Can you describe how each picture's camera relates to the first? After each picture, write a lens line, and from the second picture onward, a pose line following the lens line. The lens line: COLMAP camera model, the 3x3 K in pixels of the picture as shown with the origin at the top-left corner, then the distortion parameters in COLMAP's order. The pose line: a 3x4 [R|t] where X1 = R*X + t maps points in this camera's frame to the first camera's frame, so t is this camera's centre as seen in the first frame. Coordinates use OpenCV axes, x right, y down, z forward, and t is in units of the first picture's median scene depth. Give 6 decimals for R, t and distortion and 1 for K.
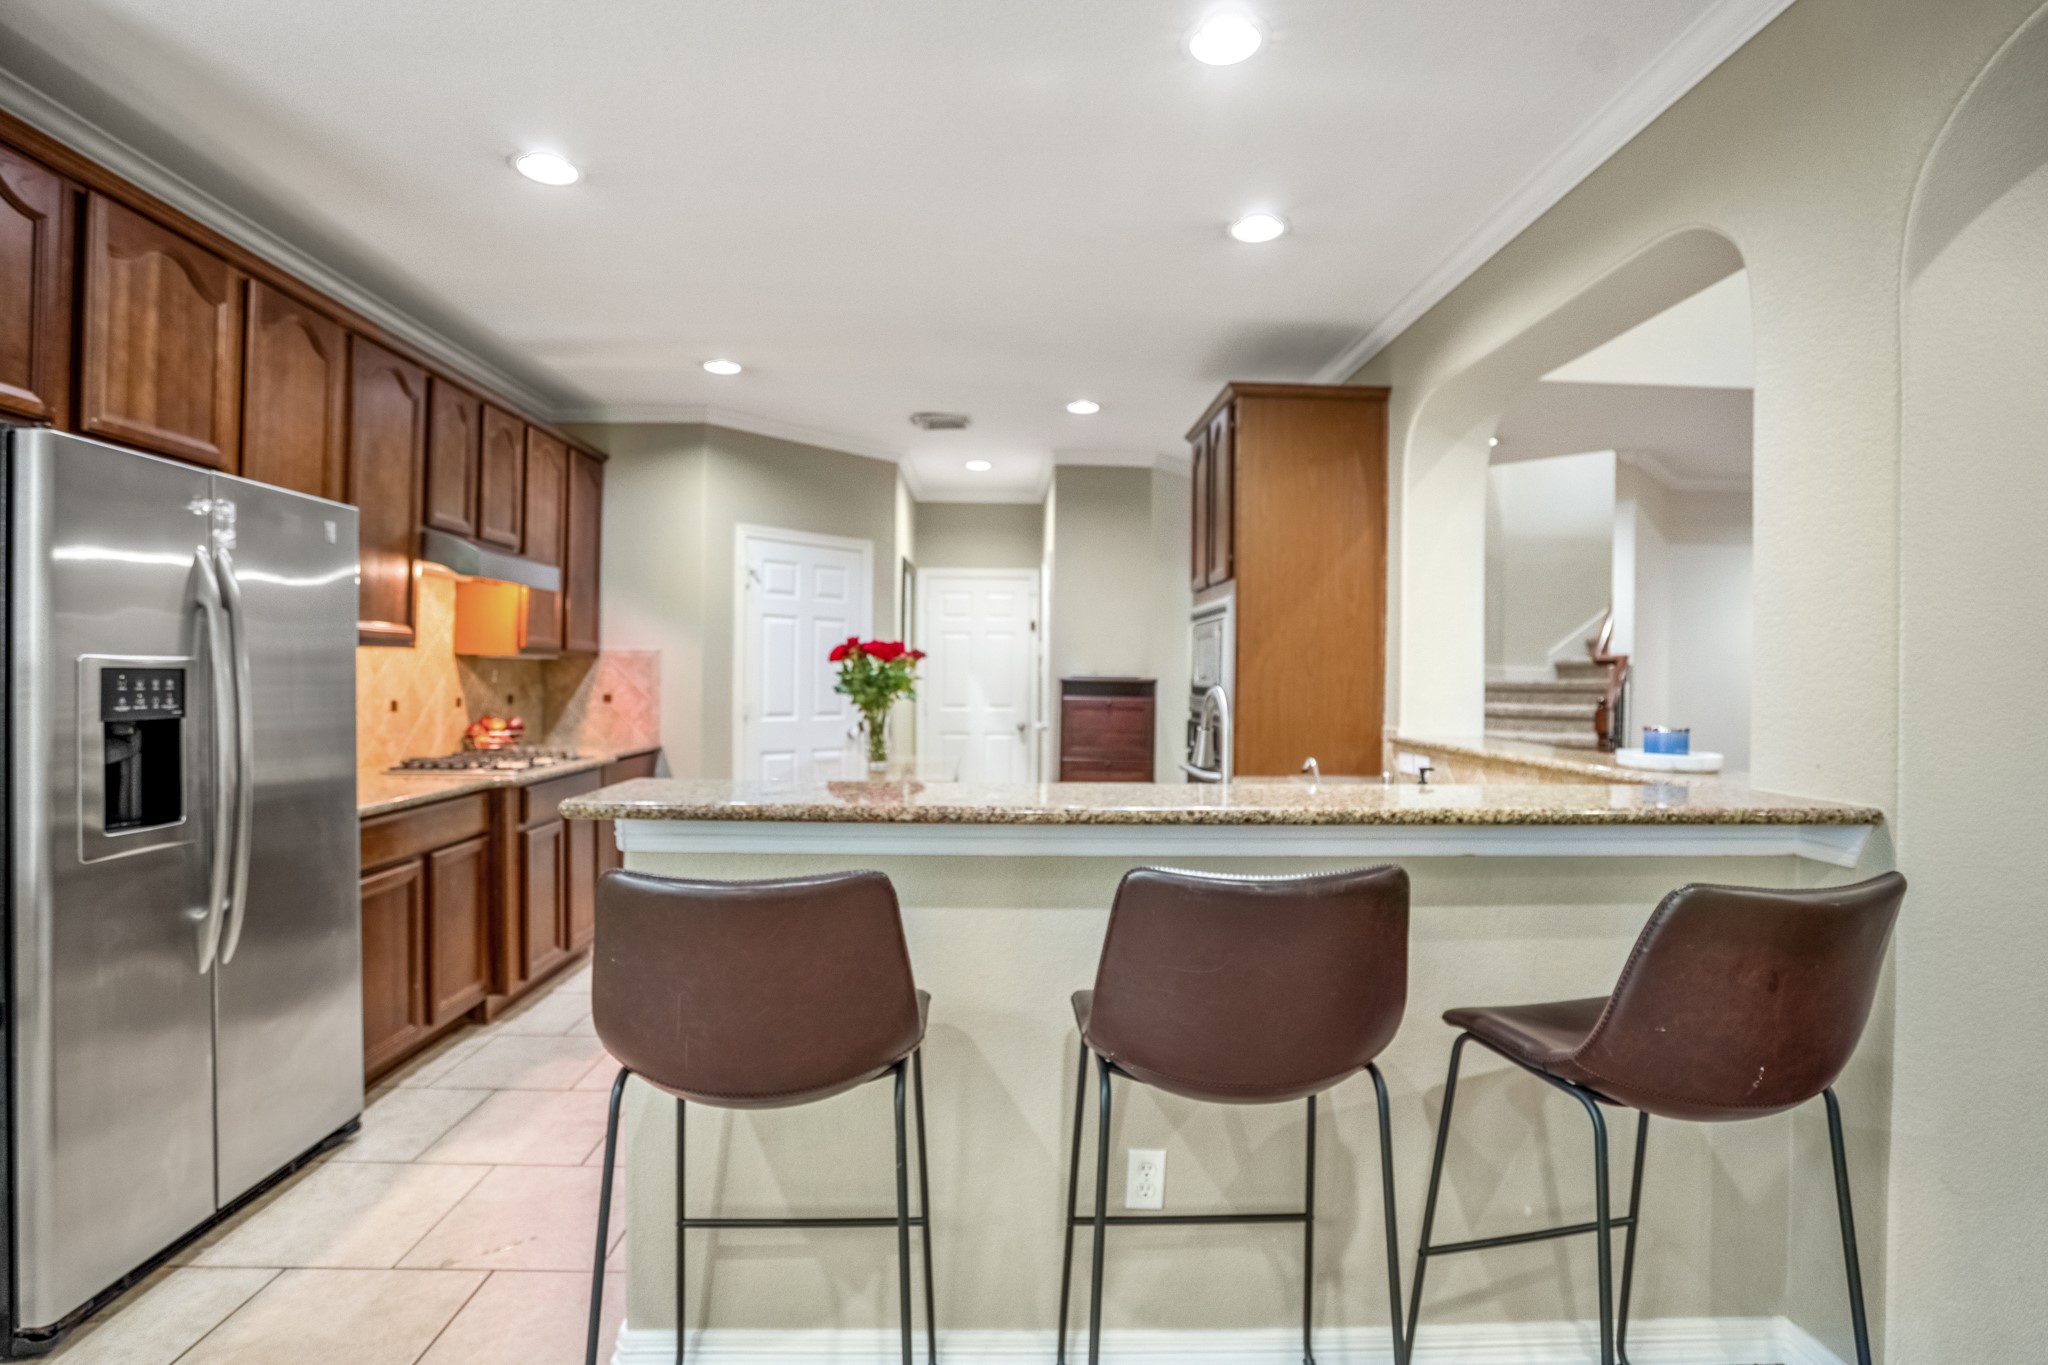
lens RADIAL K [[966.0, 0, 1016.1], [0, 966.0, 688.9], [0, 0, 1]] dist [-0.000107, 0.000112]
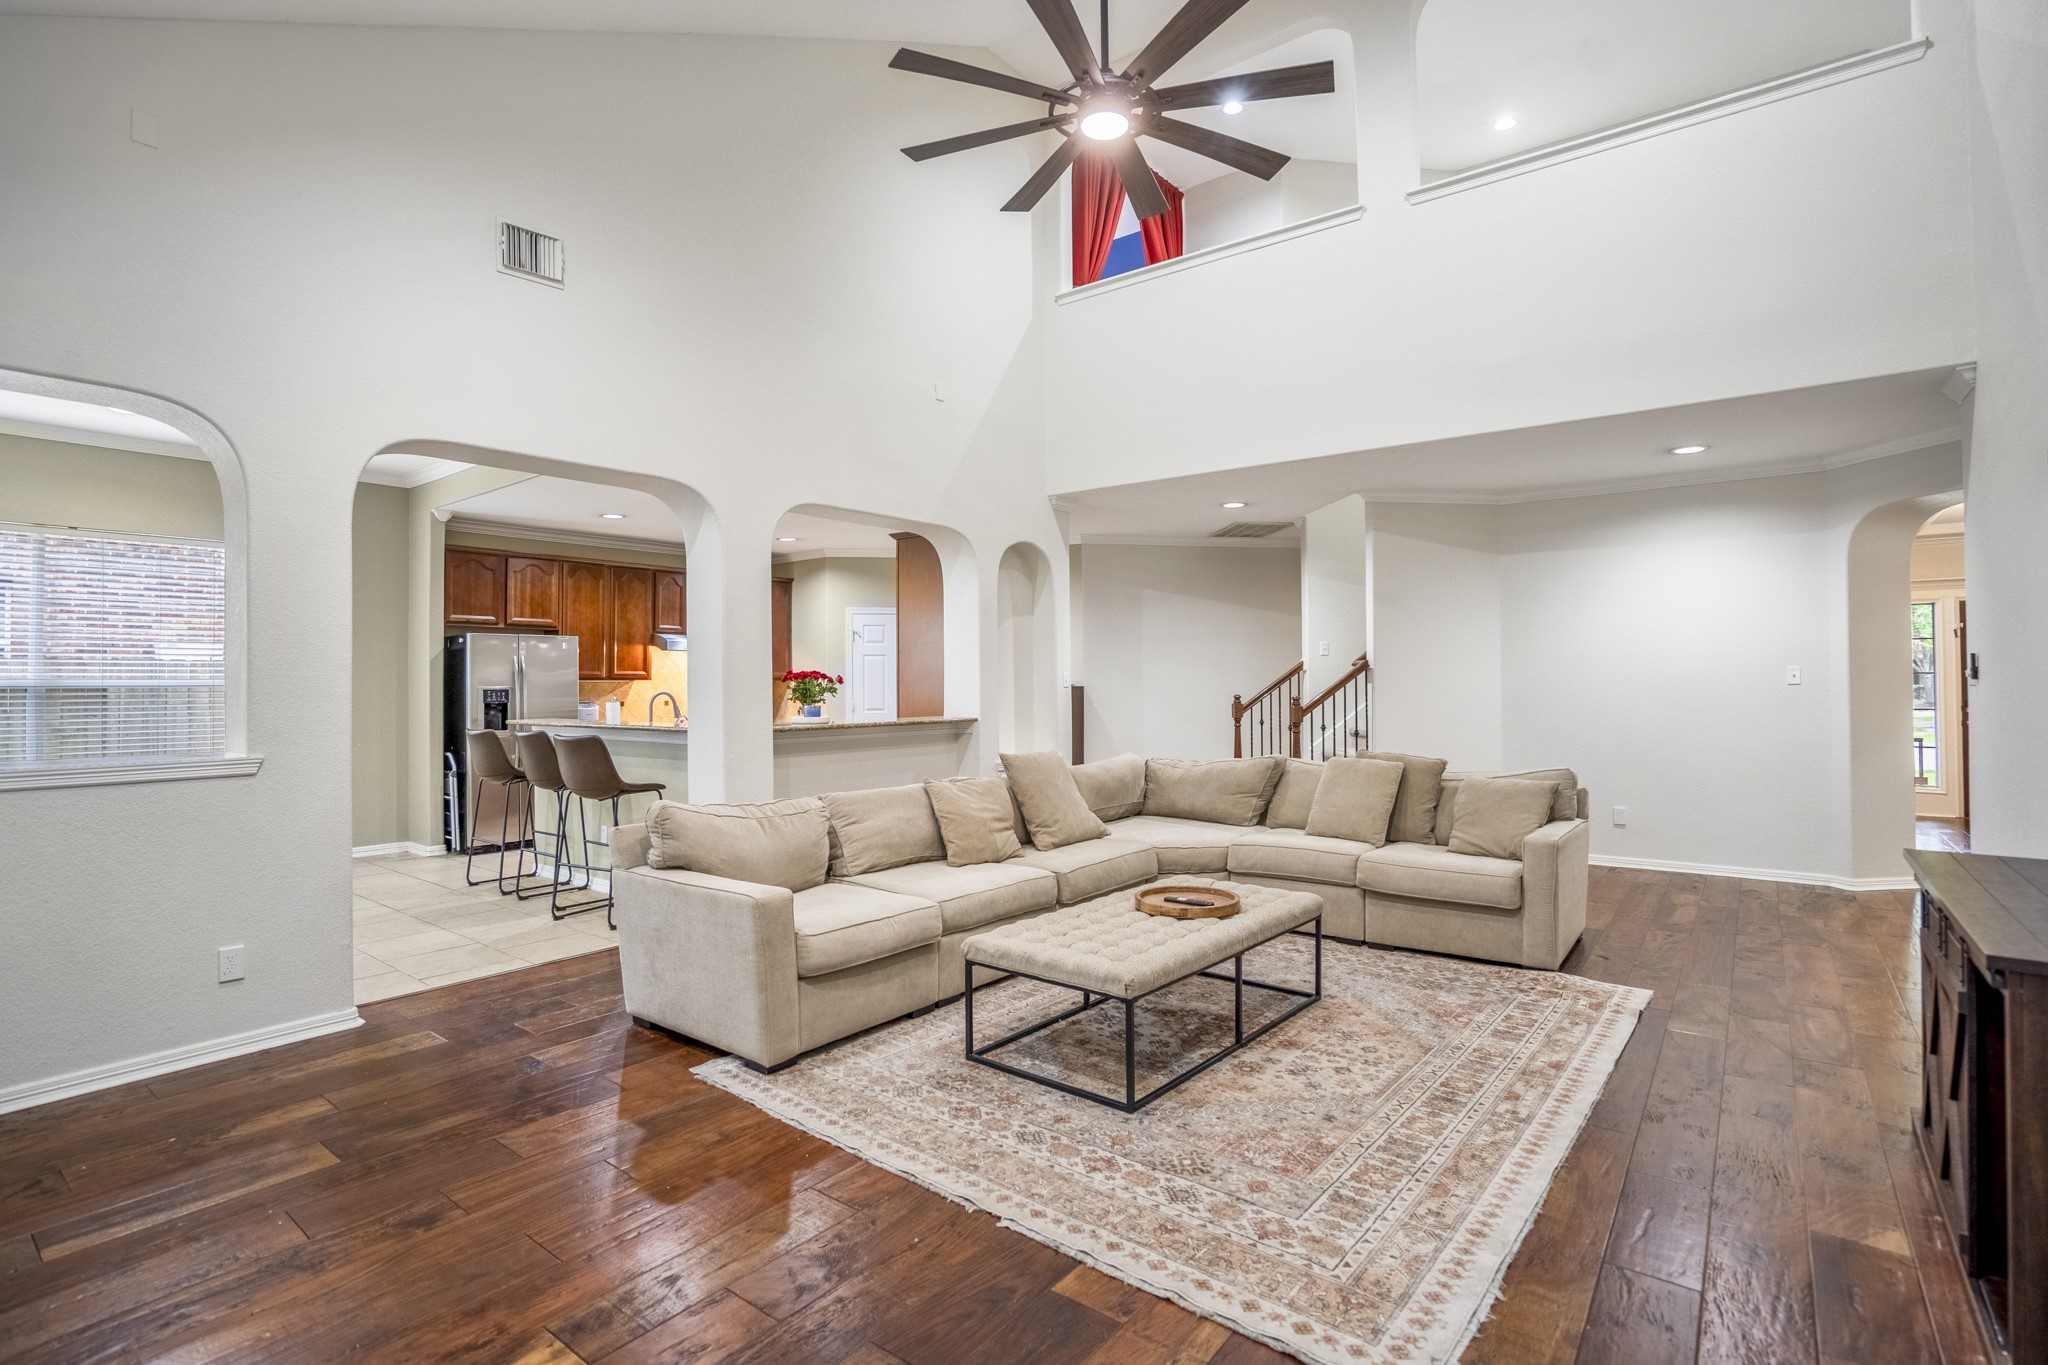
lens RADIAL K [[966.0, 0, 1016.1], [0, 966.0, 688.9], [0, 0, 1]] dist [-0.000107, 0.000112]
pose [[0.775870, -0.017617, -0.630647, 2.357995], [0.010536, 0.999832, -0.014967, 0.041182], [0.630805, 0.004968, 0.775925, -0.507021]]
